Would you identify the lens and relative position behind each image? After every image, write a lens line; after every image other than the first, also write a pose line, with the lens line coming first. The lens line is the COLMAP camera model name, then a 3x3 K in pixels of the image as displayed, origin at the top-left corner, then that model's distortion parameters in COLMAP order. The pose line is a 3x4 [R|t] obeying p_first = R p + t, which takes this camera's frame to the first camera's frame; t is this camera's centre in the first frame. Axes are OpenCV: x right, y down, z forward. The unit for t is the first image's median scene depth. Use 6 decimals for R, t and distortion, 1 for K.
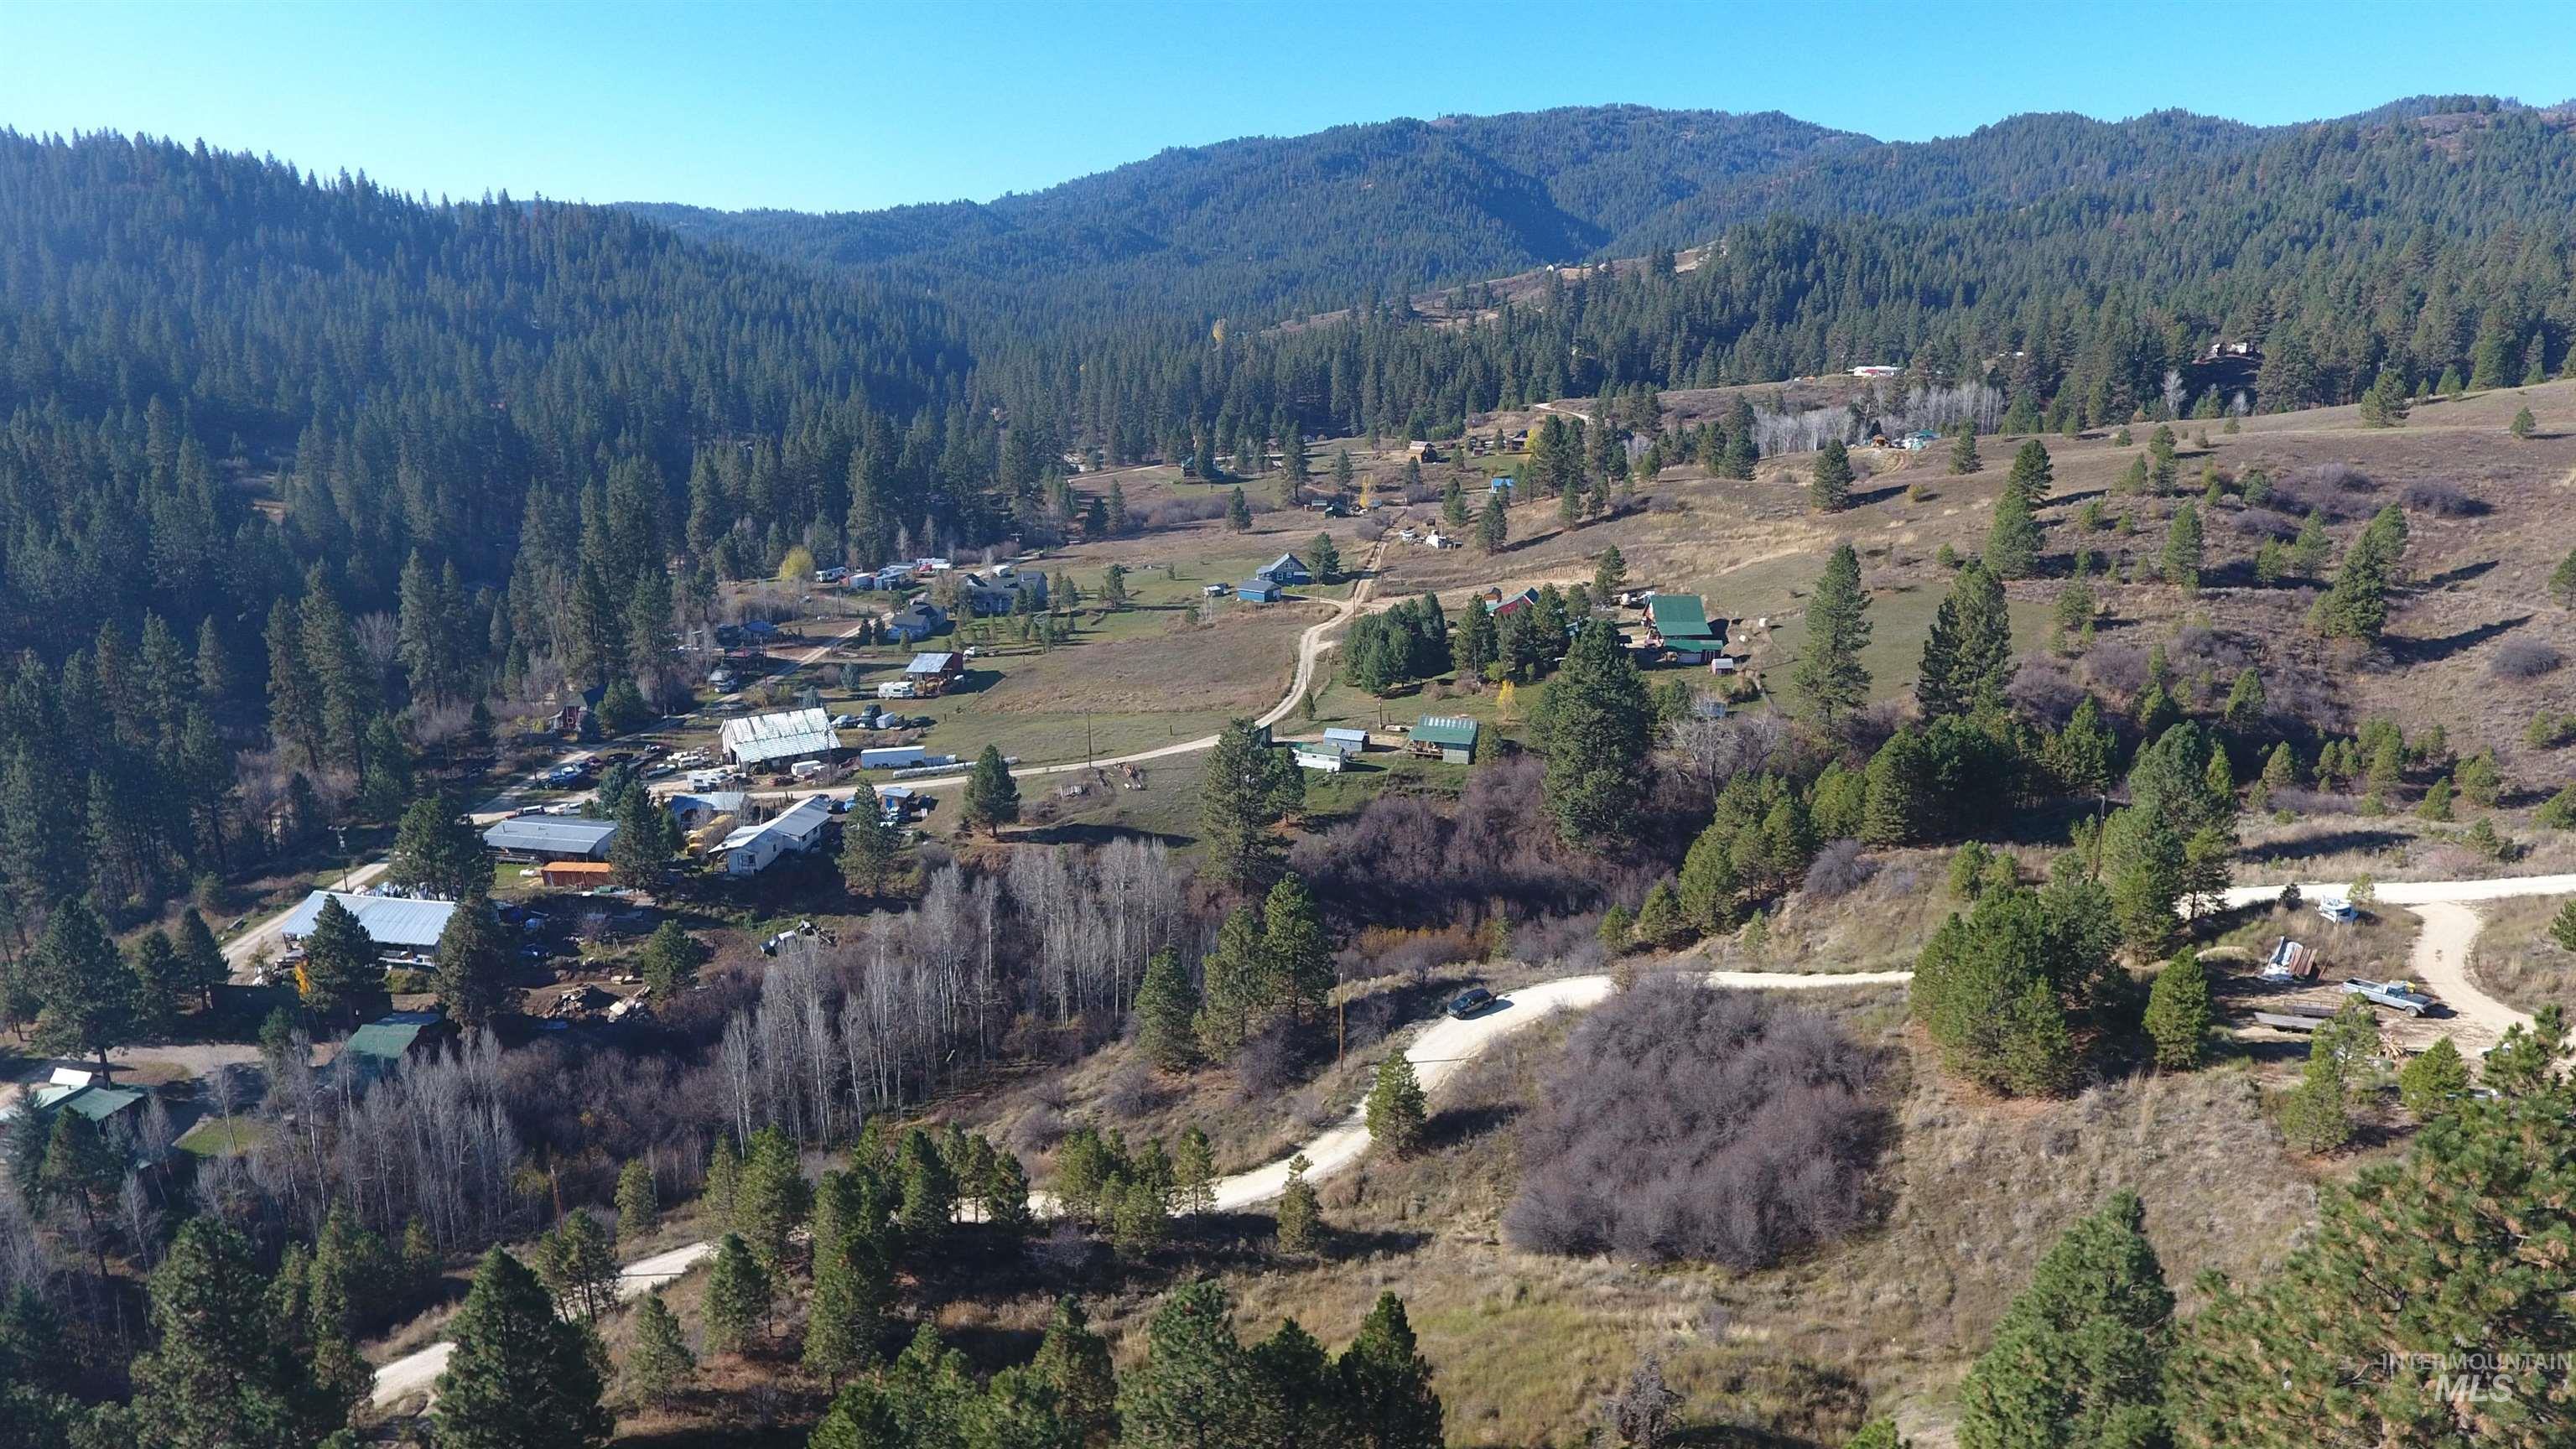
lens RADIAL K [[1505.9, 0, 1319.3], [0, 1505.9, 717.8], [0, 0, 1]] dist [-0.006232, 0.000679]
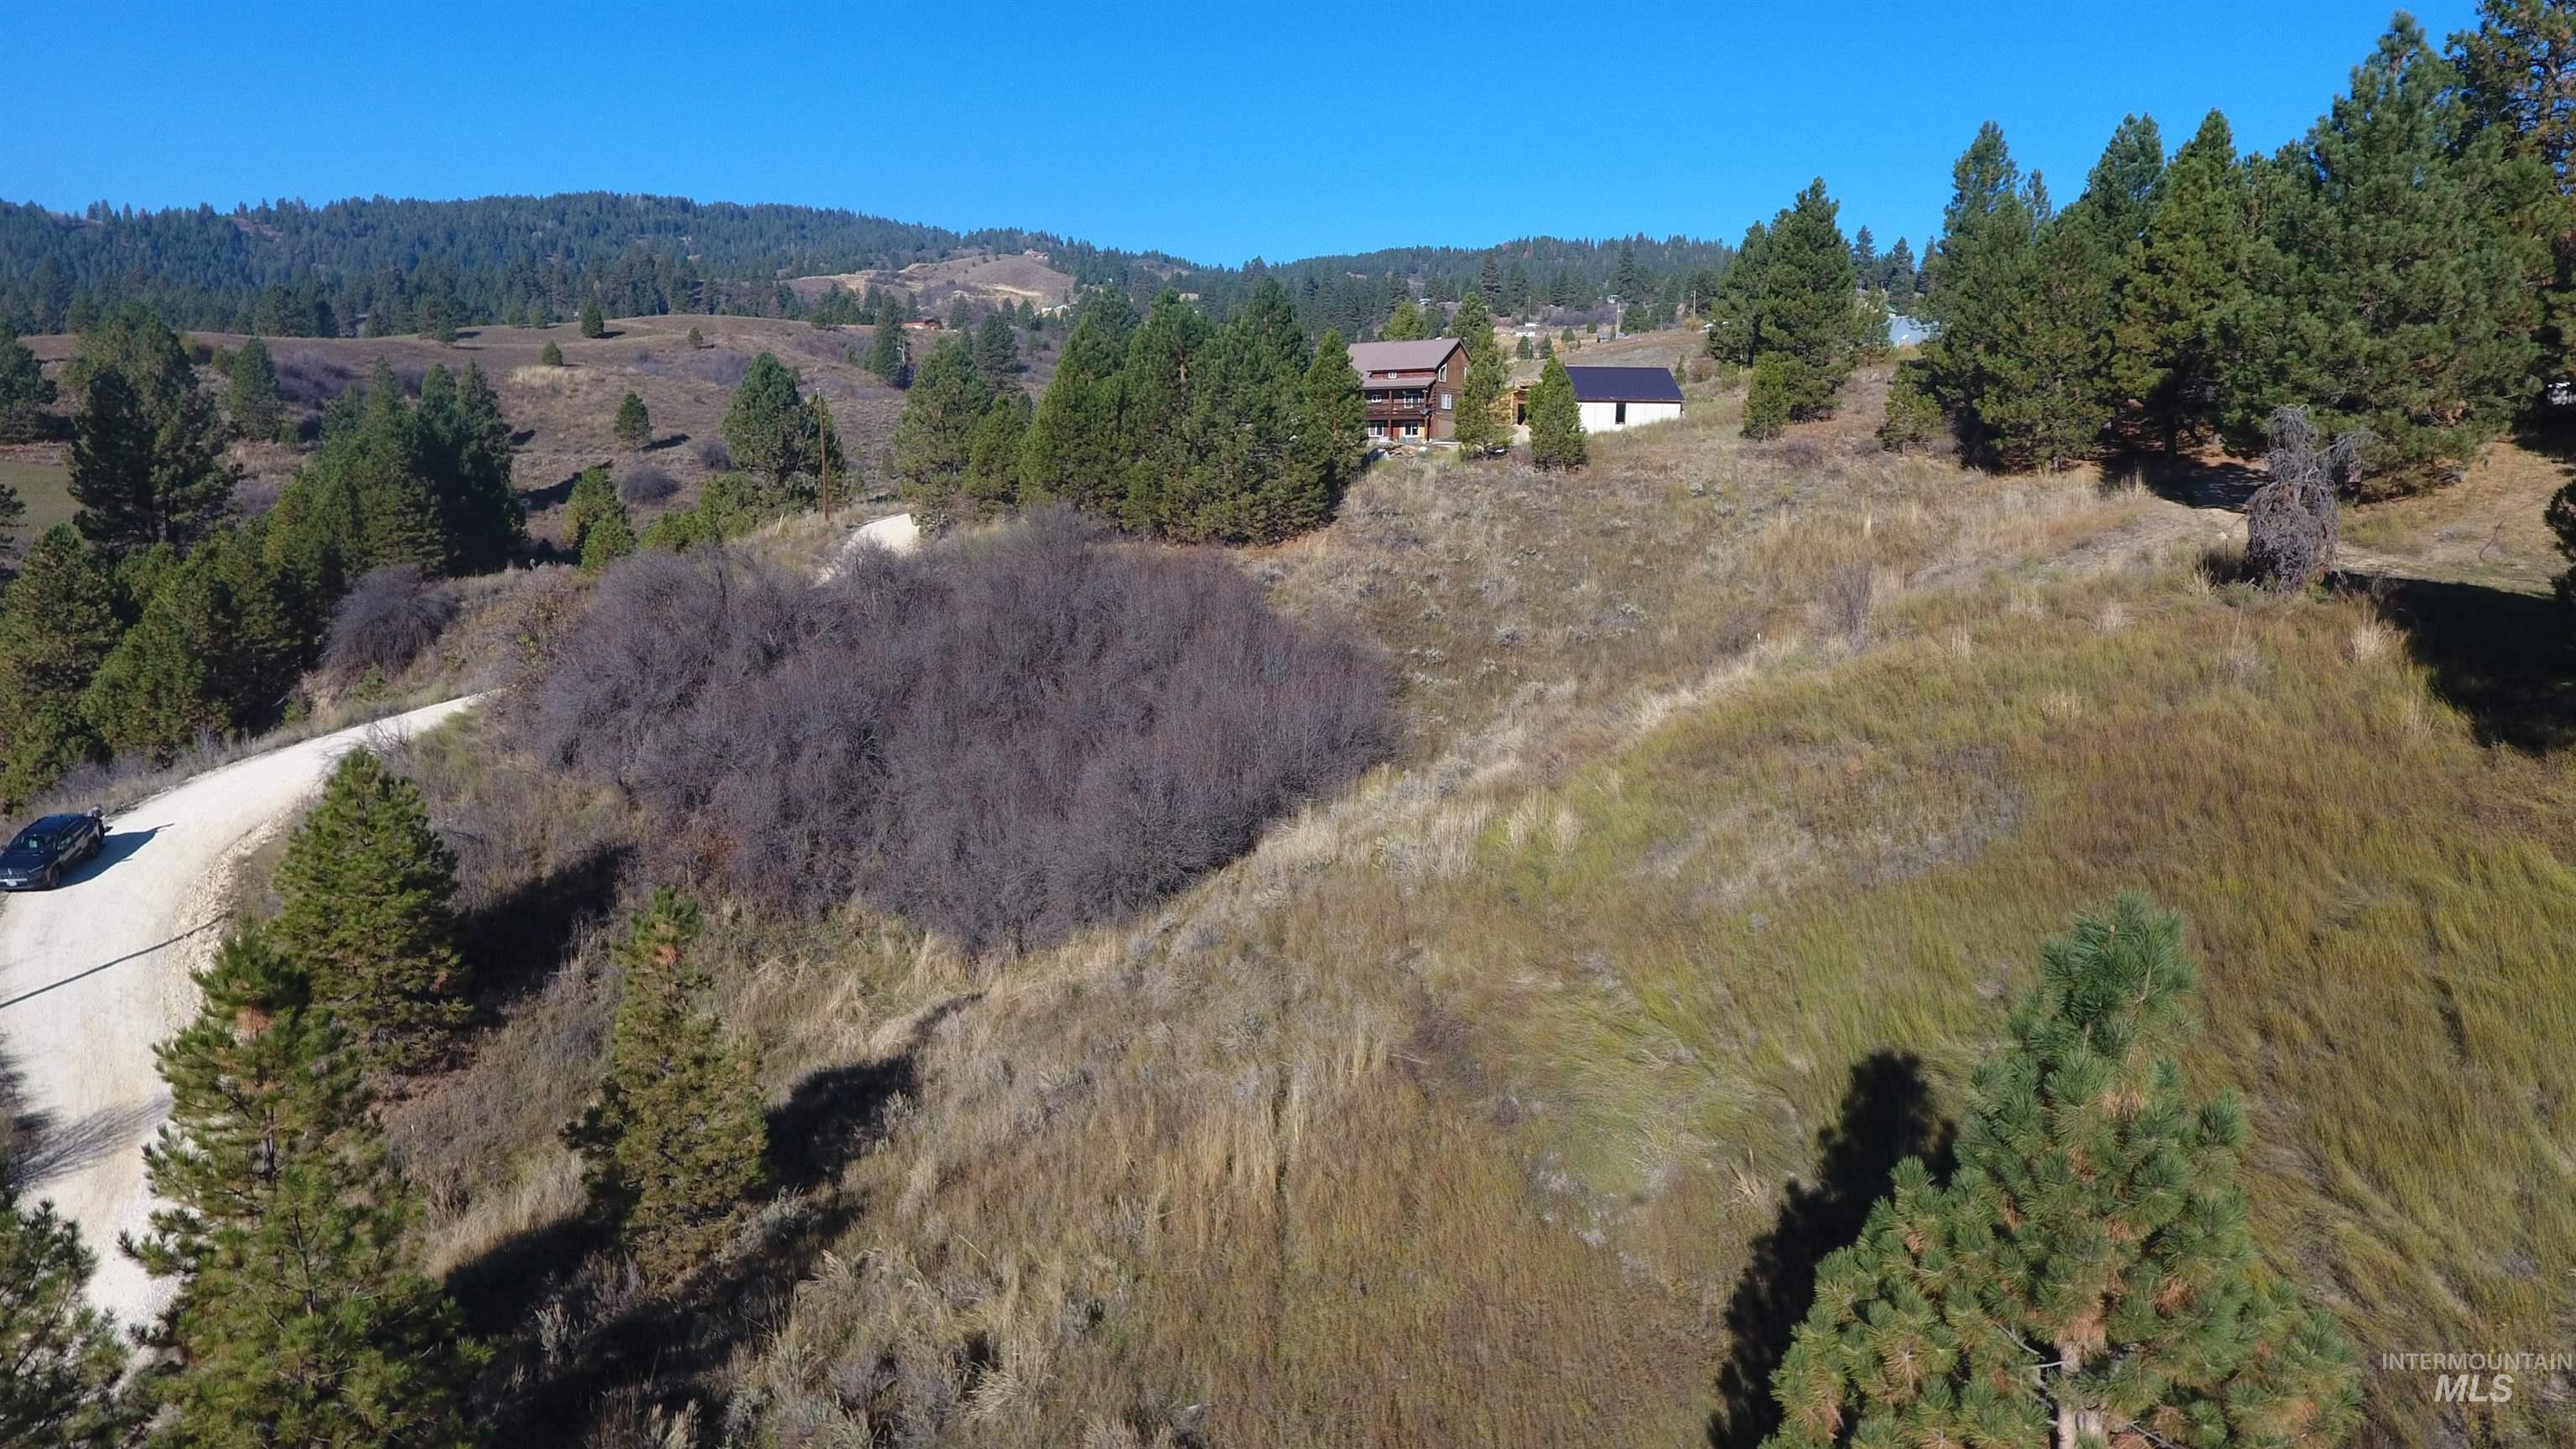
lens RADIAL K [[1505.9, 0, 1313.0], [0, 1505.9, 707.8], [0, 0, 1]] dist [-0.006232, 0.000679]
pose [[0.203674, -0.143937, 0.968400, -0.143022], [0.234126, 0.967595, 0.094576, 0.144784], [-0.950632, 0.207465, 0.230774, 0.454199]]
